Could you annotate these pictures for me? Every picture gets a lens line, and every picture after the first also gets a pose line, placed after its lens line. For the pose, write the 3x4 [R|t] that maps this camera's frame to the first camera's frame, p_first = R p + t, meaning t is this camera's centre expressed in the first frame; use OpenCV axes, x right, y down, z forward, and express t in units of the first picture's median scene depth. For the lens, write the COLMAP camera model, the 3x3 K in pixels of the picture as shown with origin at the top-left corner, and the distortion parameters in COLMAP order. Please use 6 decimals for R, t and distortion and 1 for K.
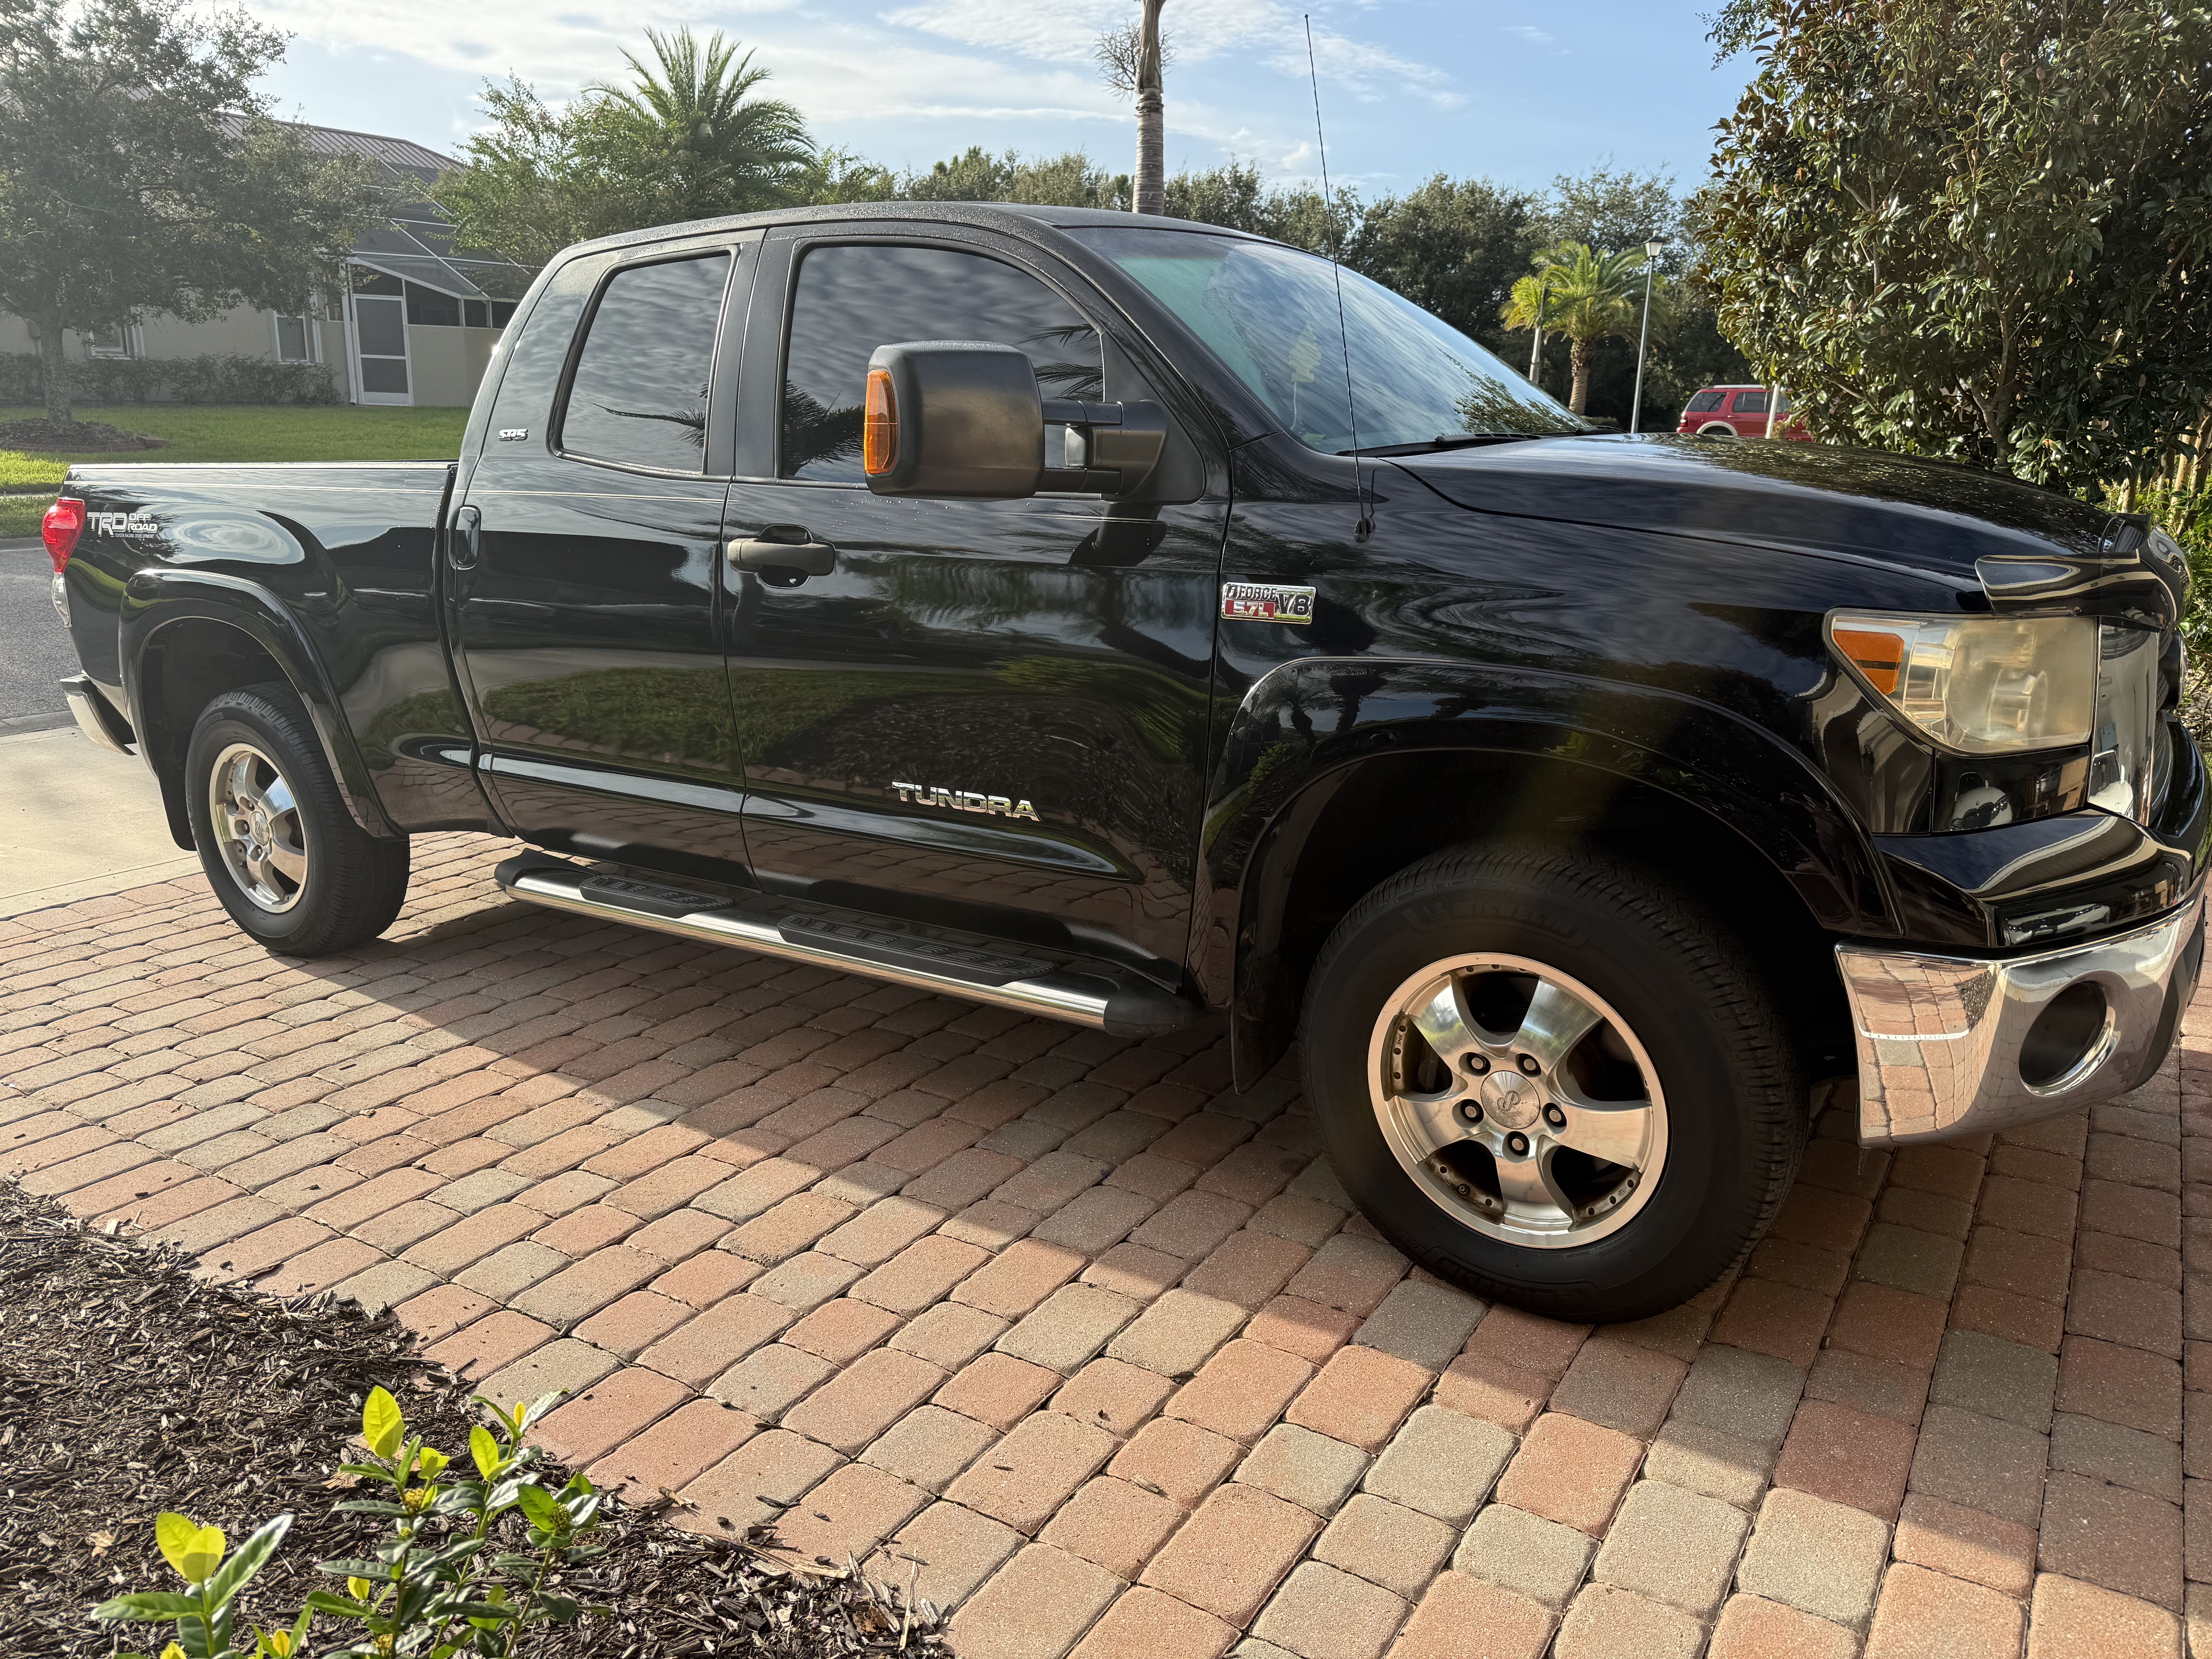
lens RADIAL K [[1536.2, 0, 1106.0], [0, 1536.2, 829.5], [0, 0, 1]] dist [0.105749, -0.174472]
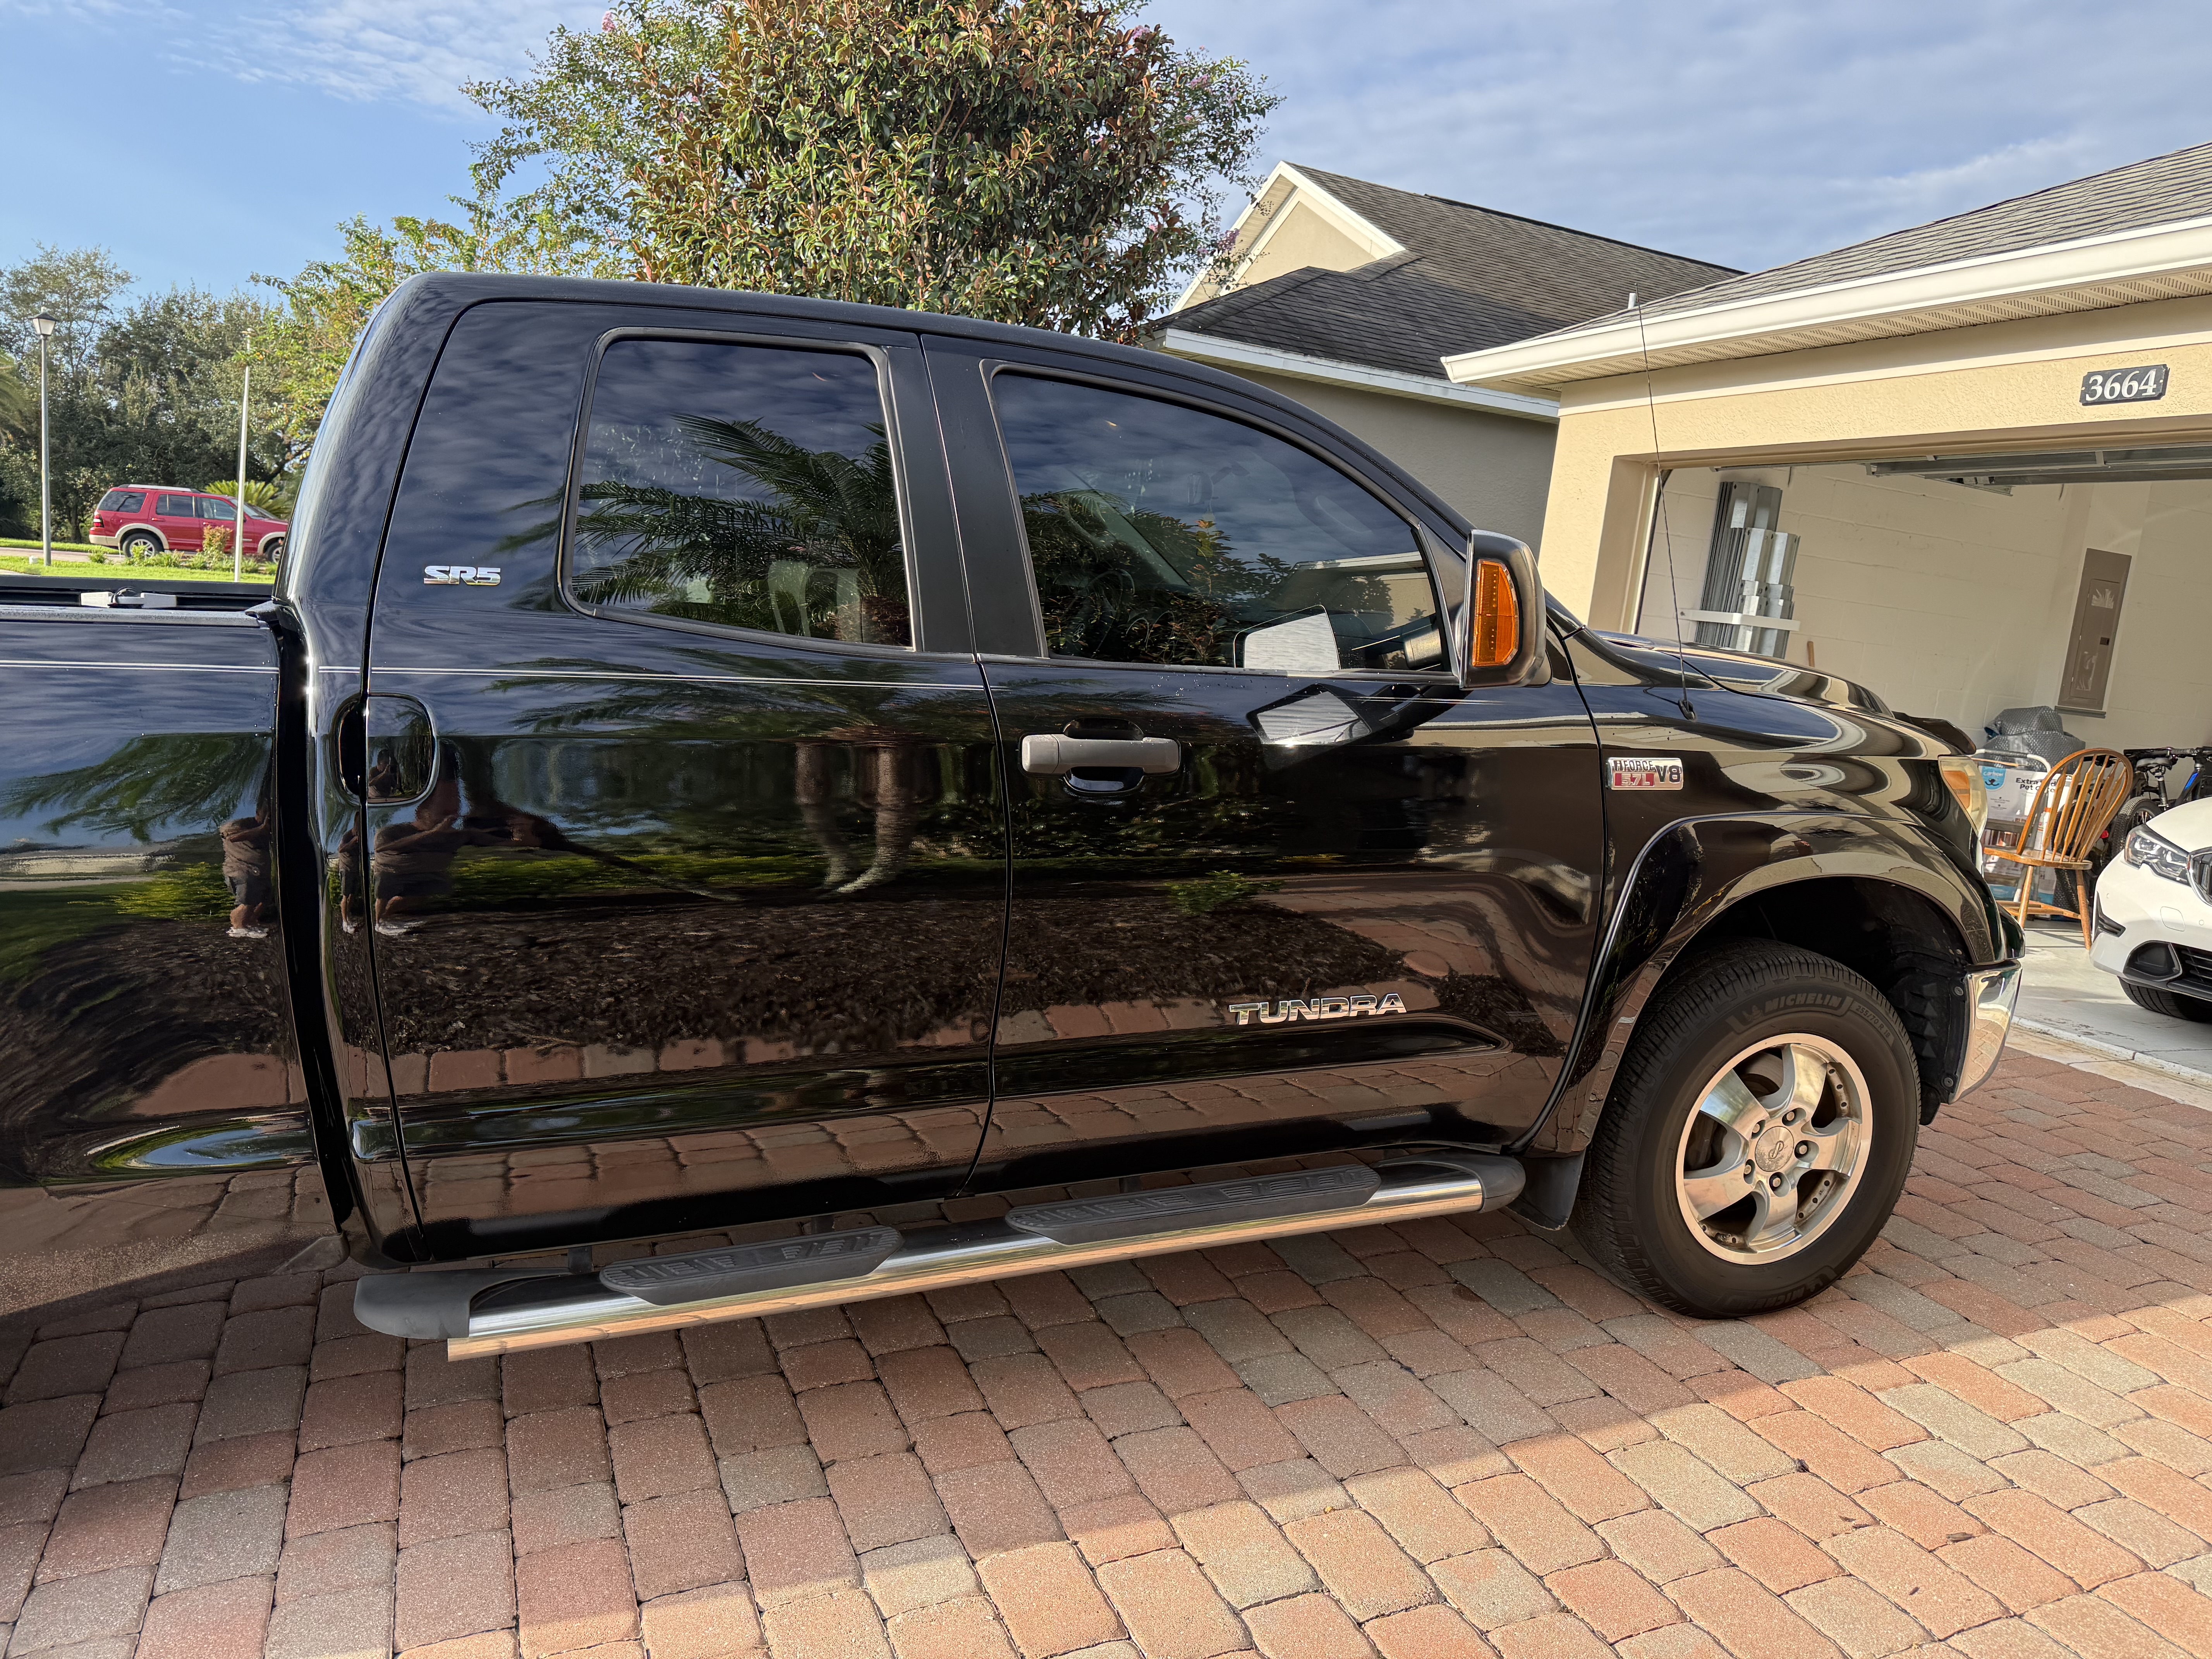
lens RADIAL K [[1580.7, 0, 1106.0], [0, 1580.7, 829.5], [0, 0, 1]] dist [0.030338, 0.000113]
pose [[0.561038, -0.098246, 0.821939, -0.874035], [0.155863, 0.987710, 0.011672, -0.147256], [-0.812984, 0.121561, 0.569456, 0.539616]]
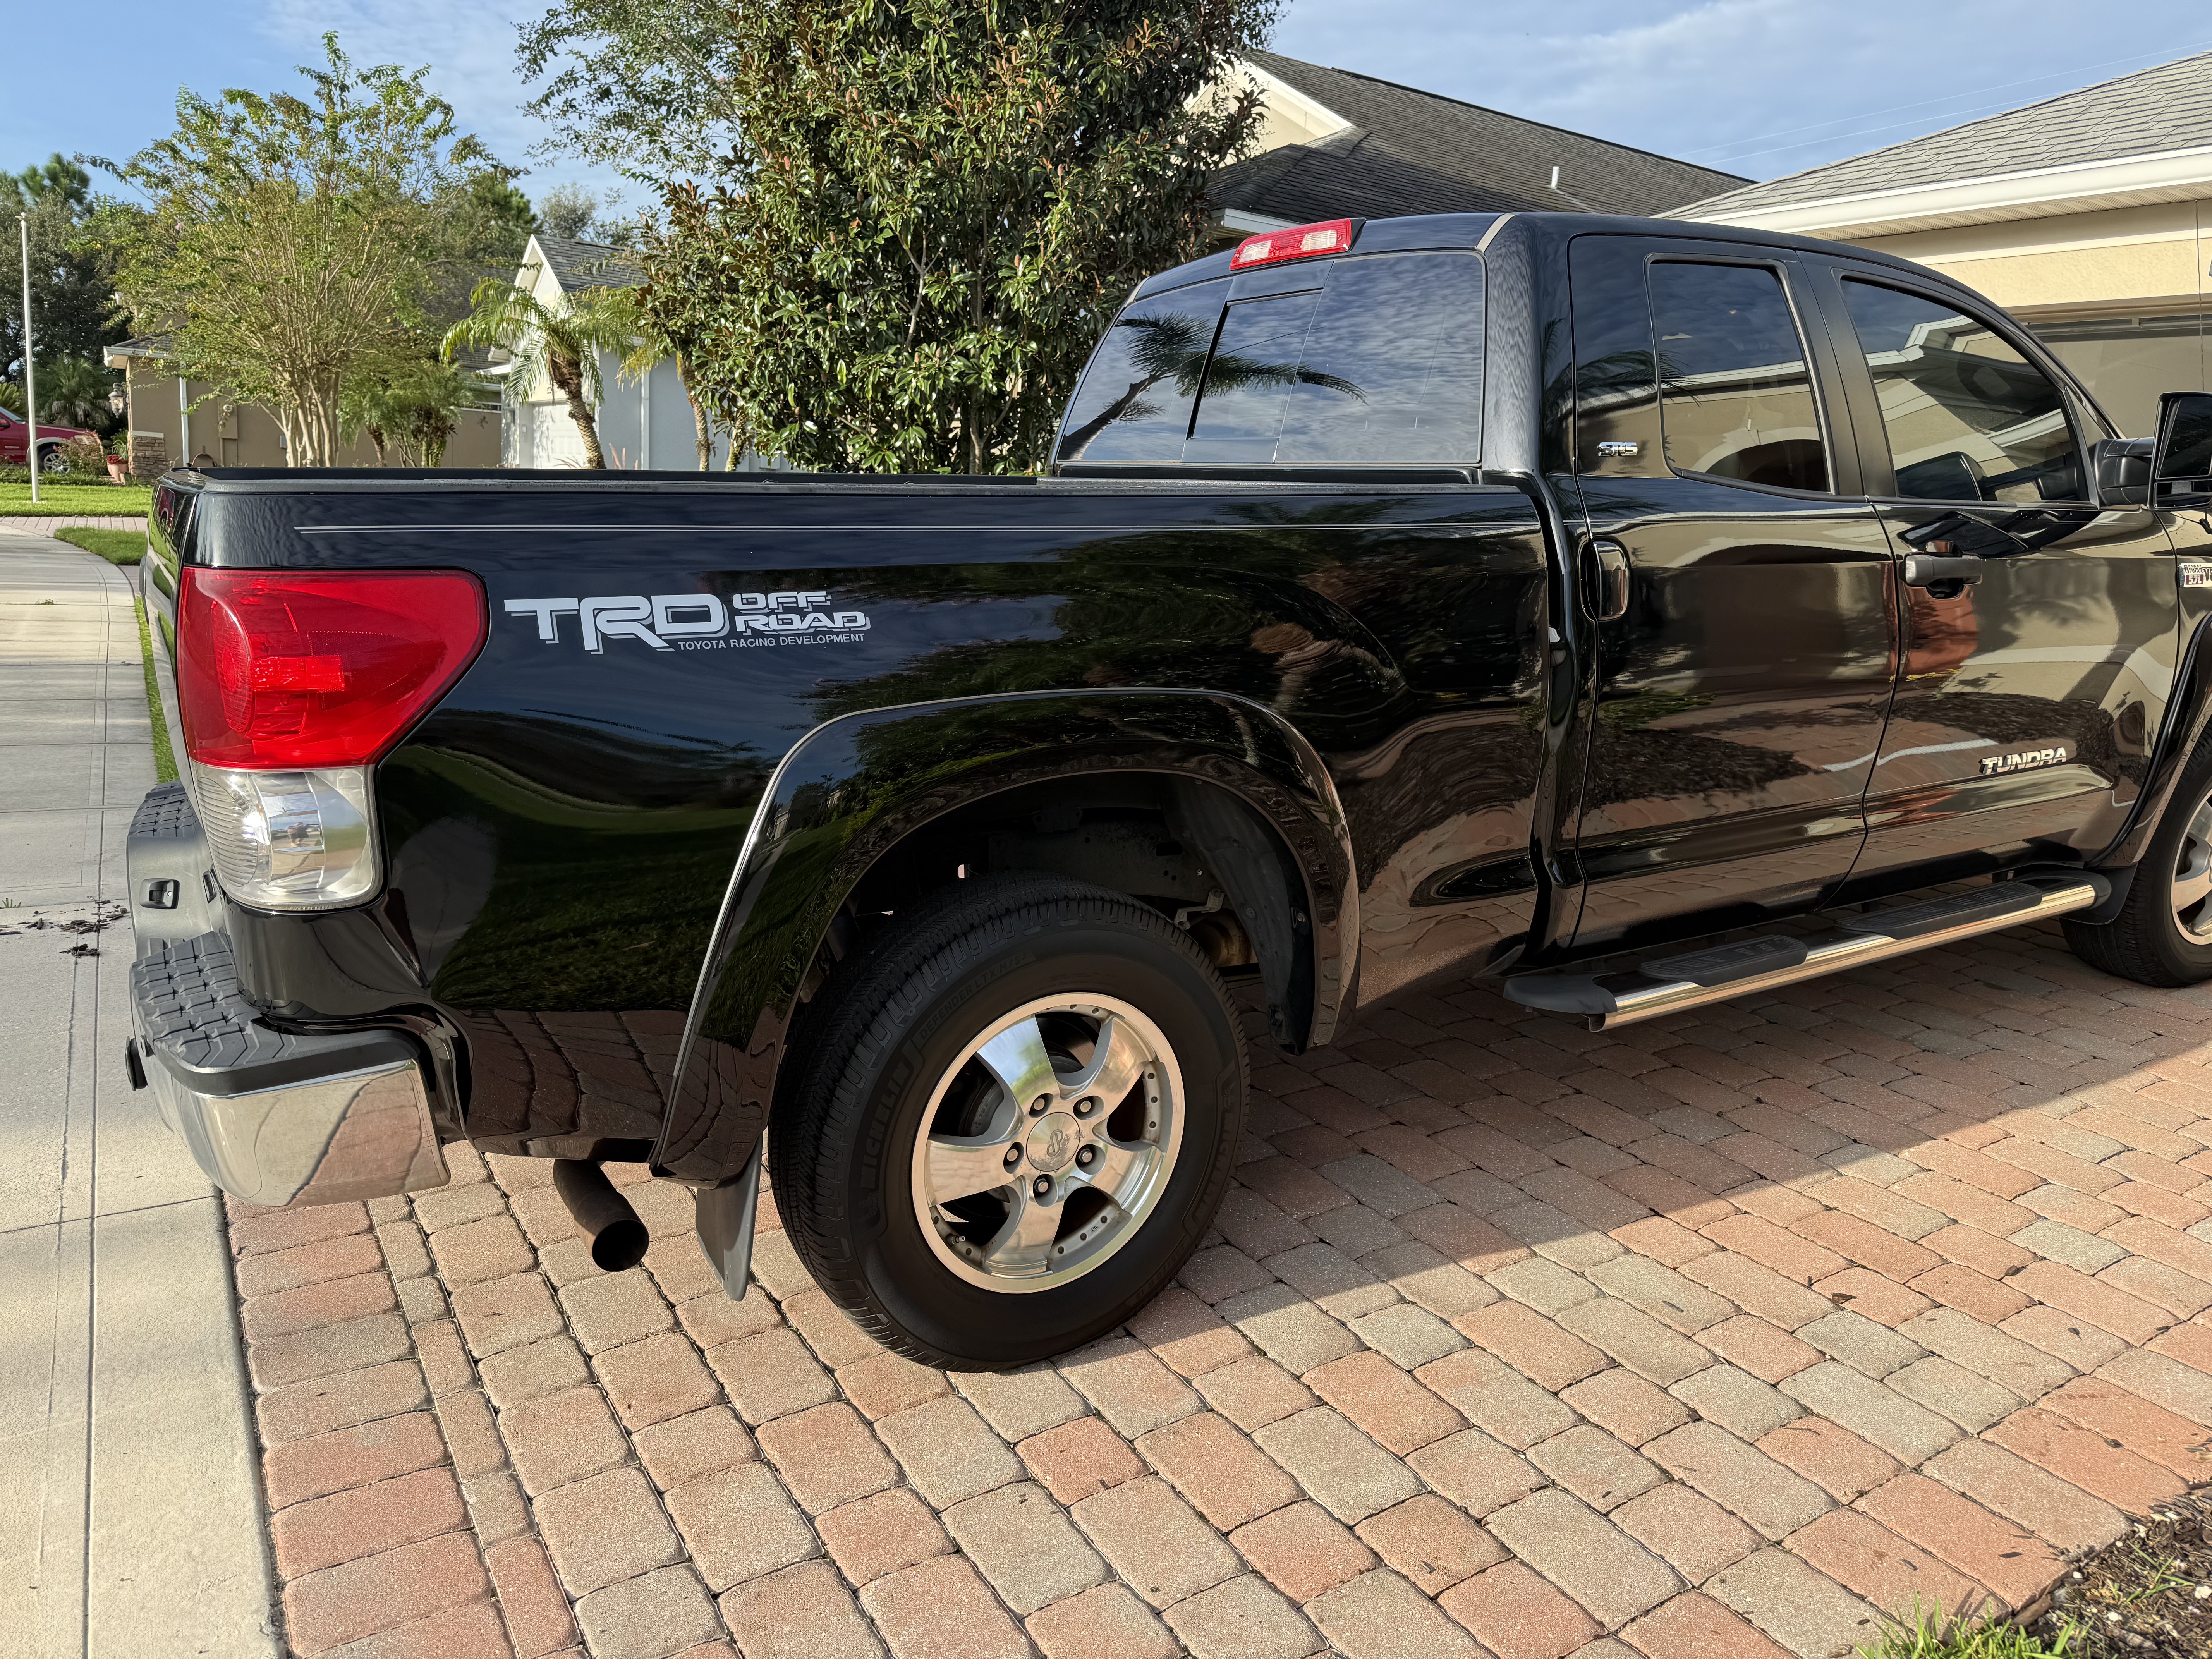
lens RADIAL K [[1579.8, 0, 1106.0], [0, 1579.8, 829.5], [0, 0, 1]] dist [0.013960, -0.004913]
pose [[0.433881, -0.192204, 0.880230, -1.445299], [0.205734, 0.972304, 0.110898, -0.240598], [-0.877166, 0.132977, 0.461407, 1.023868]]
